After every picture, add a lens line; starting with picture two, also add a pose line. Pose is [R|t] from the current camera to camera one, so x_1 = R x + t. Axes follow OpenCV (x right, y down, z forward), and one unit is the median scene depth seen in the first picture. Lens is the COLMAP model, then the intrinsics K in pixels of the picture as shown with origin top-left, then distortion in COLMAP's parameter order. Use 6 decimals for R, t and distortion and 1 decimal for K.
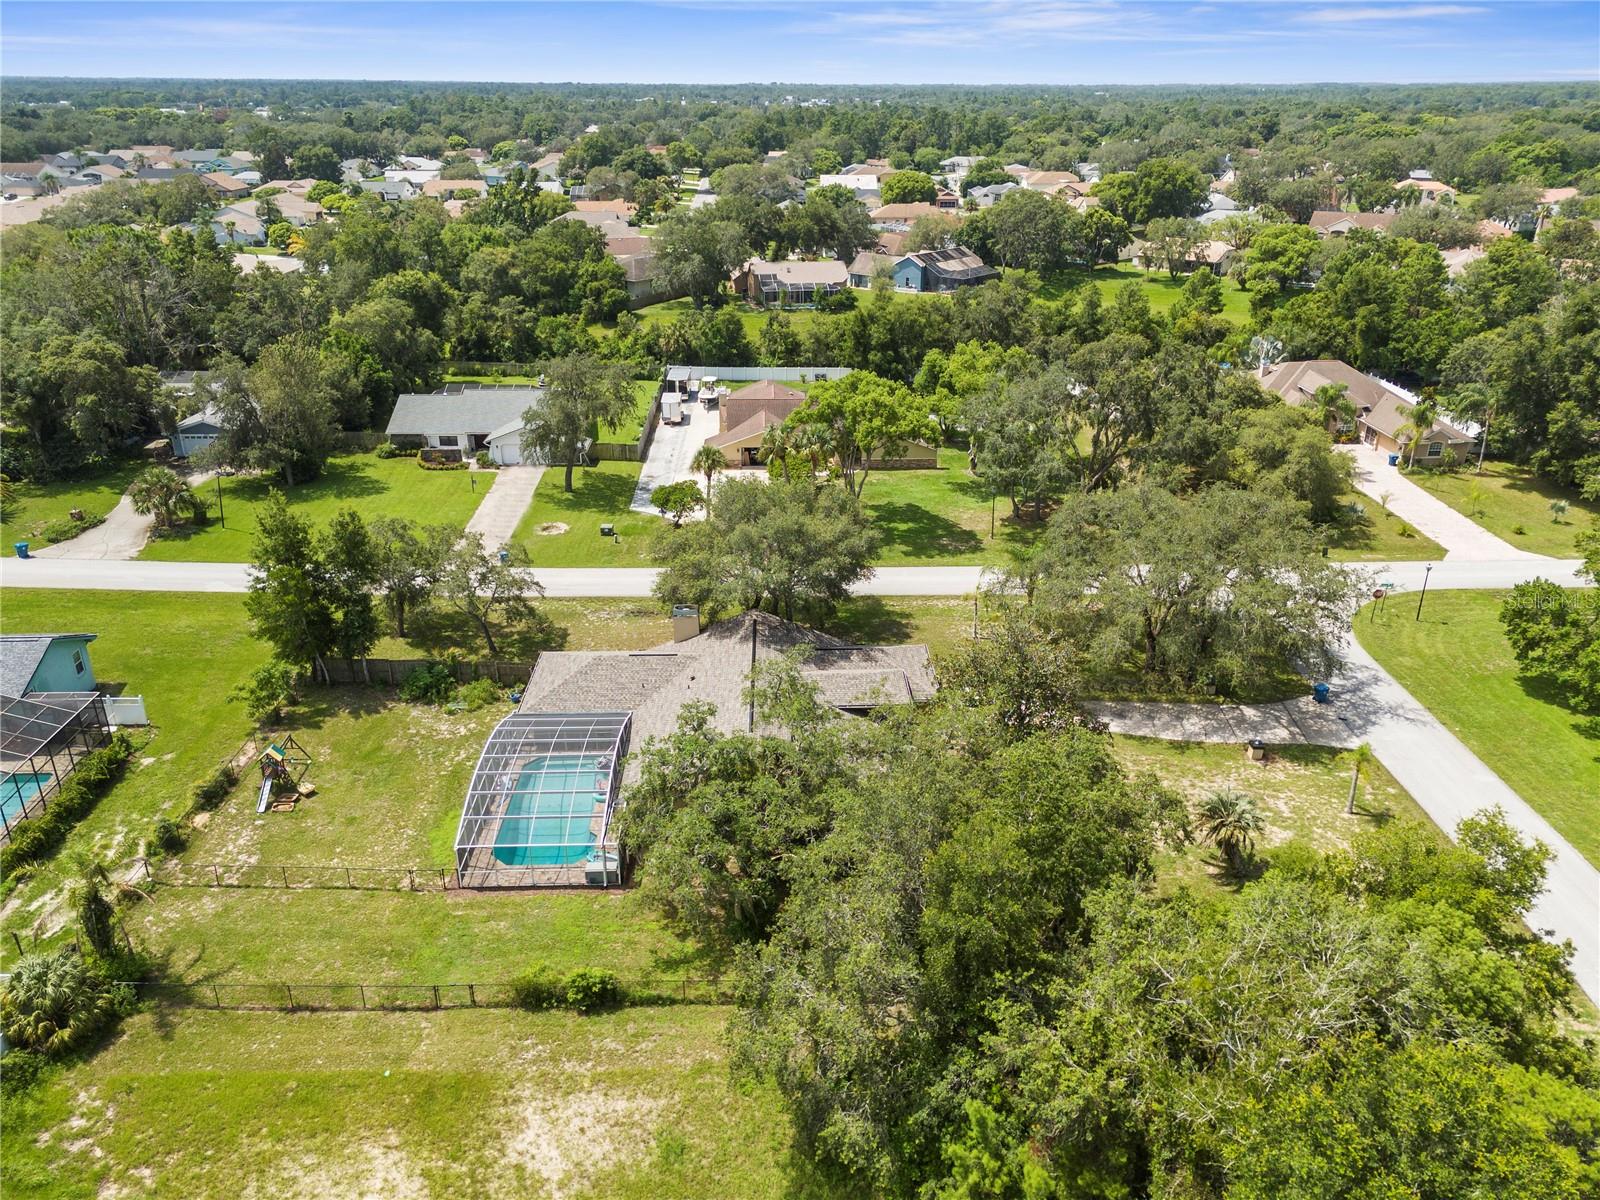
lens RADIAL K [[1173.9, 0, 800.0], [0, 1173.9, 600.0], [0, 0, 1]] dist [0.068937, -0.064766]
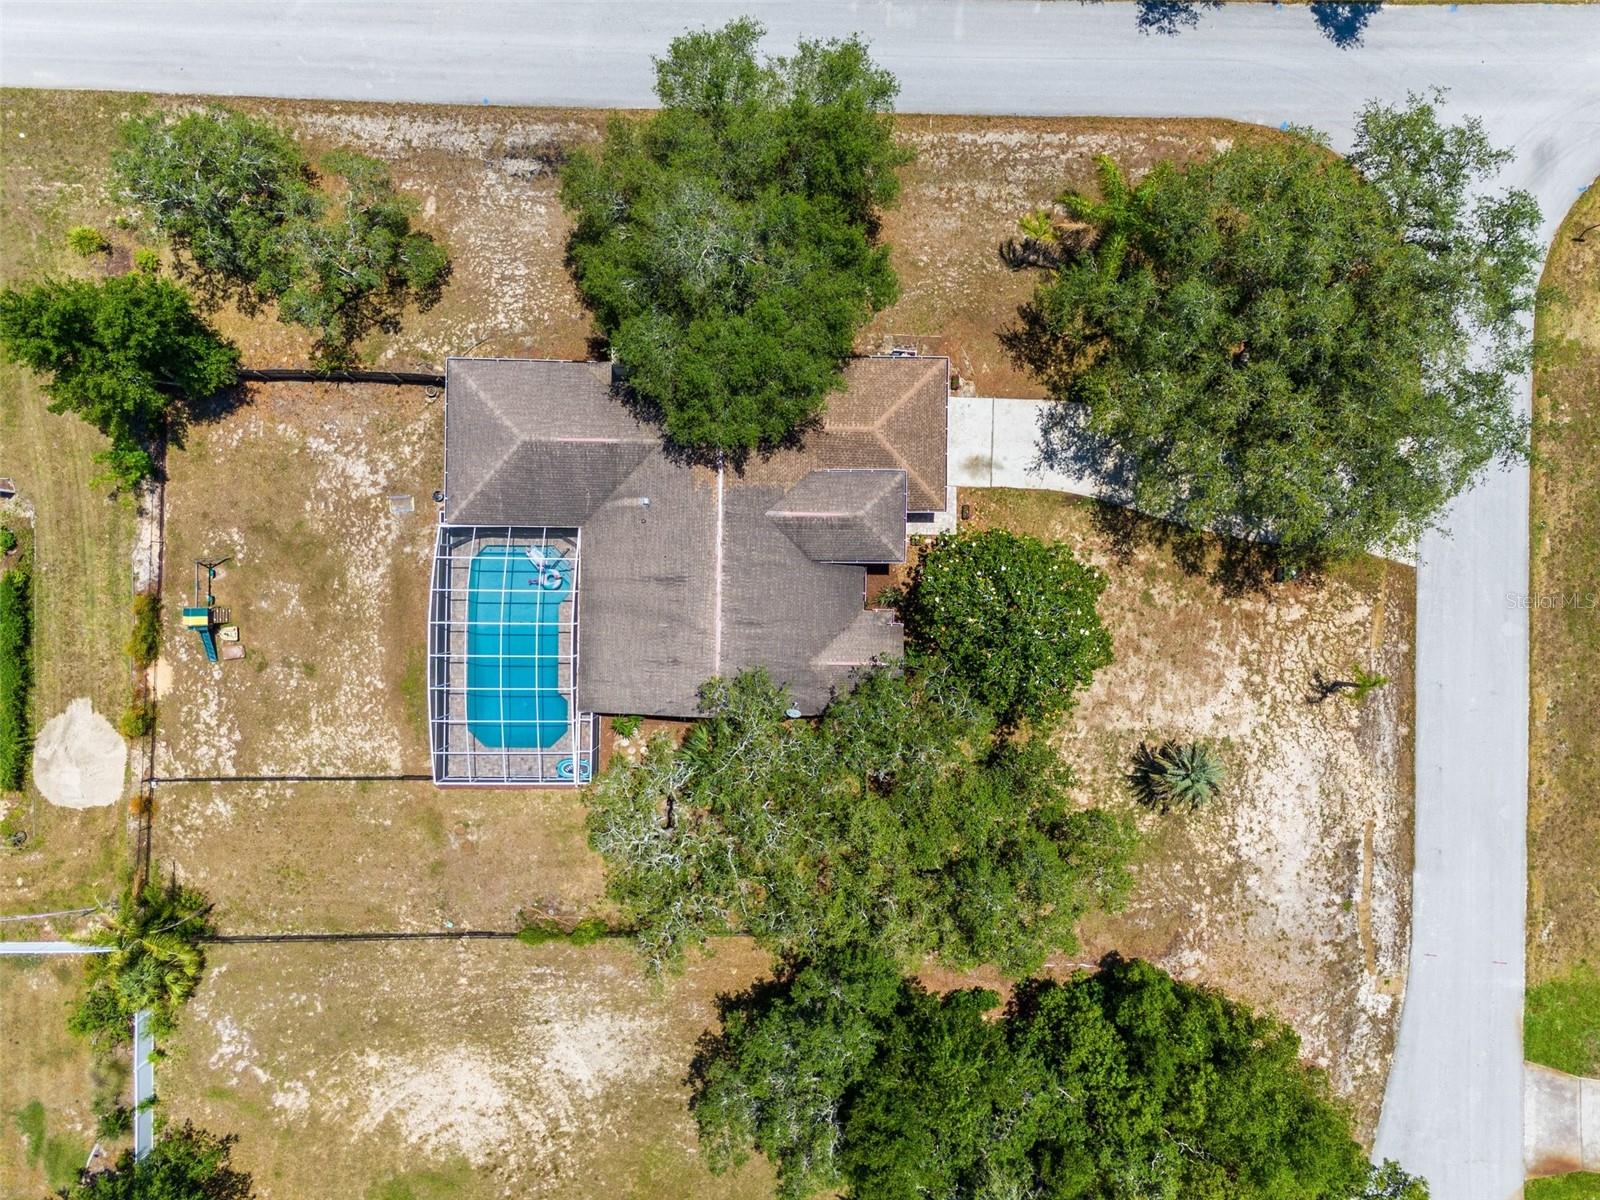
lens RADIAL K [[1173.9, 0, 800.0], [0, 1173.9, 600.0], [0, 0, 1]] dist [0.068937, -0.064766]
pose [[0.999294, 0.037209, 0.005231, 0.008192], [-0.019756, 0.401873, 0.915482, -0.355378], [0.031962, -0.914939, 0.402324, 0.322761]]
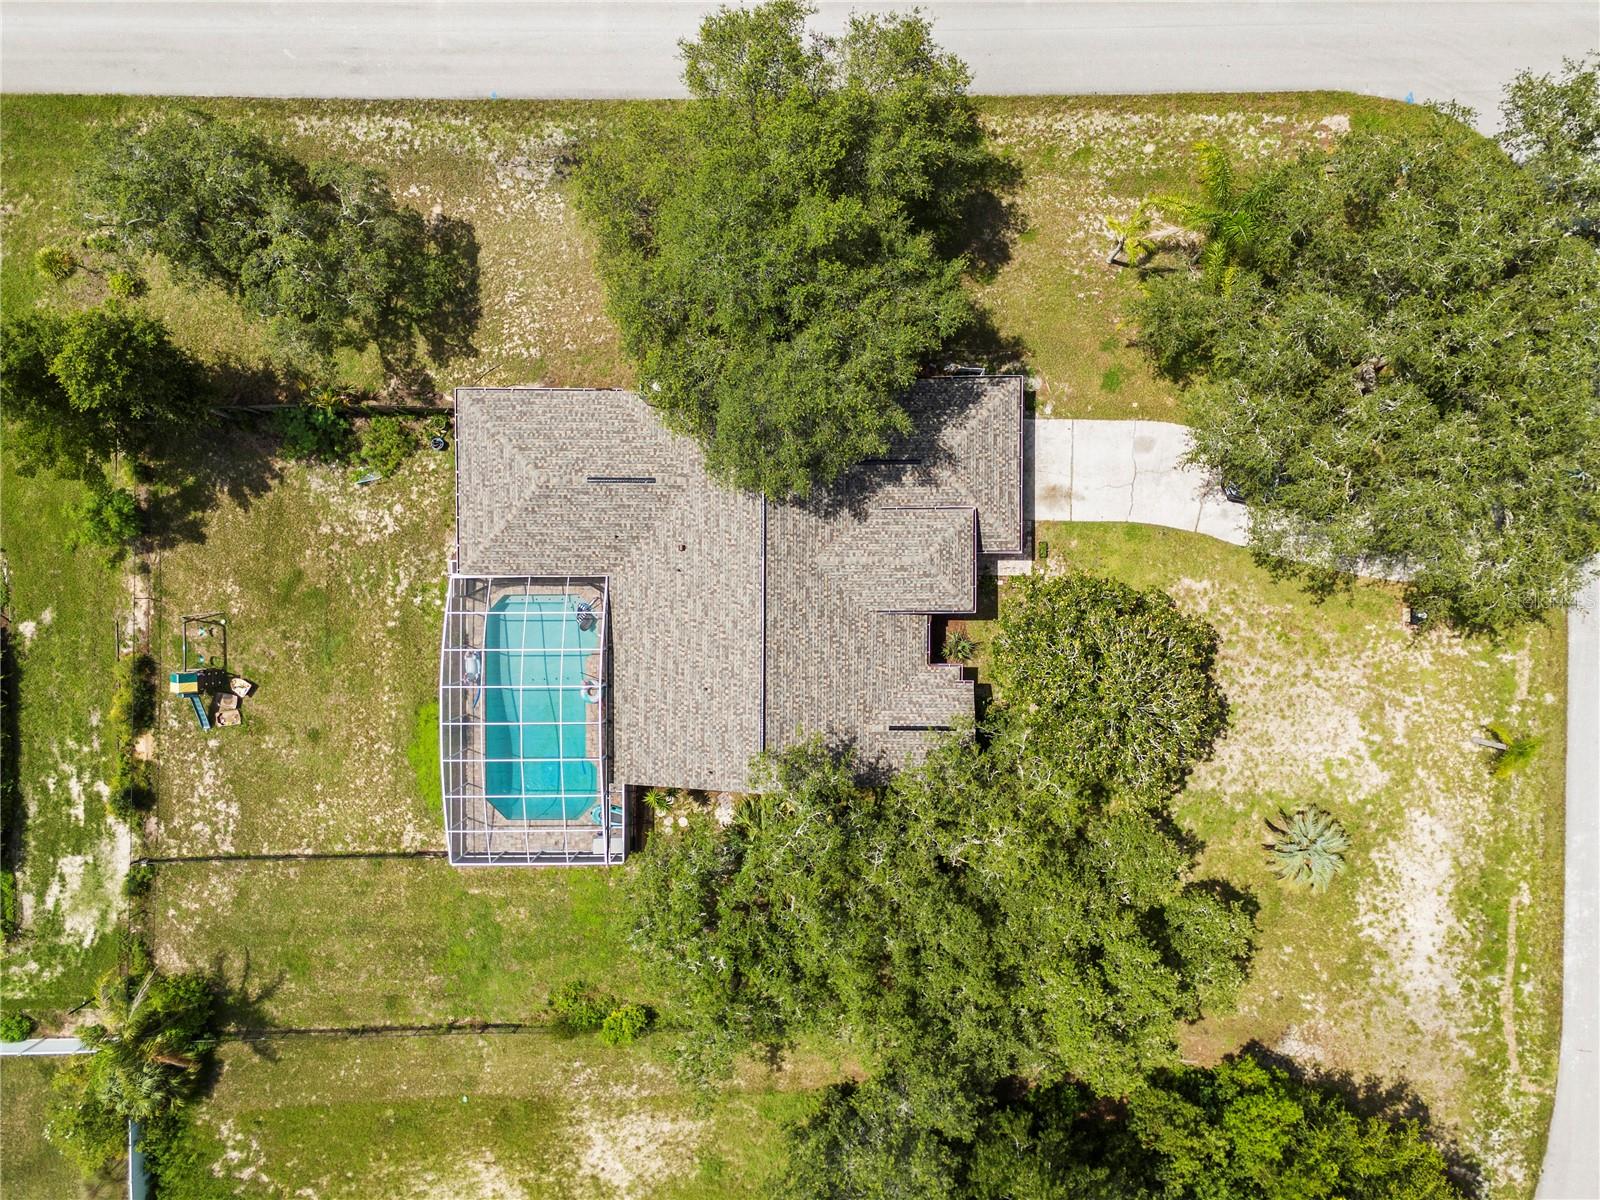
lens RADIAL K [[1173.9, 0, 800.0], [0, 1173.9, 600.0], [0, 0, 1]] dist [0.068937, -0.064766]
pose [[0.999415, 0.023766, -0.024578, 0.000653], [0.013567, 0.384172, 0.923162, -0.317568], [0.031382, -0.922955, 0.383625, 0.368375]]
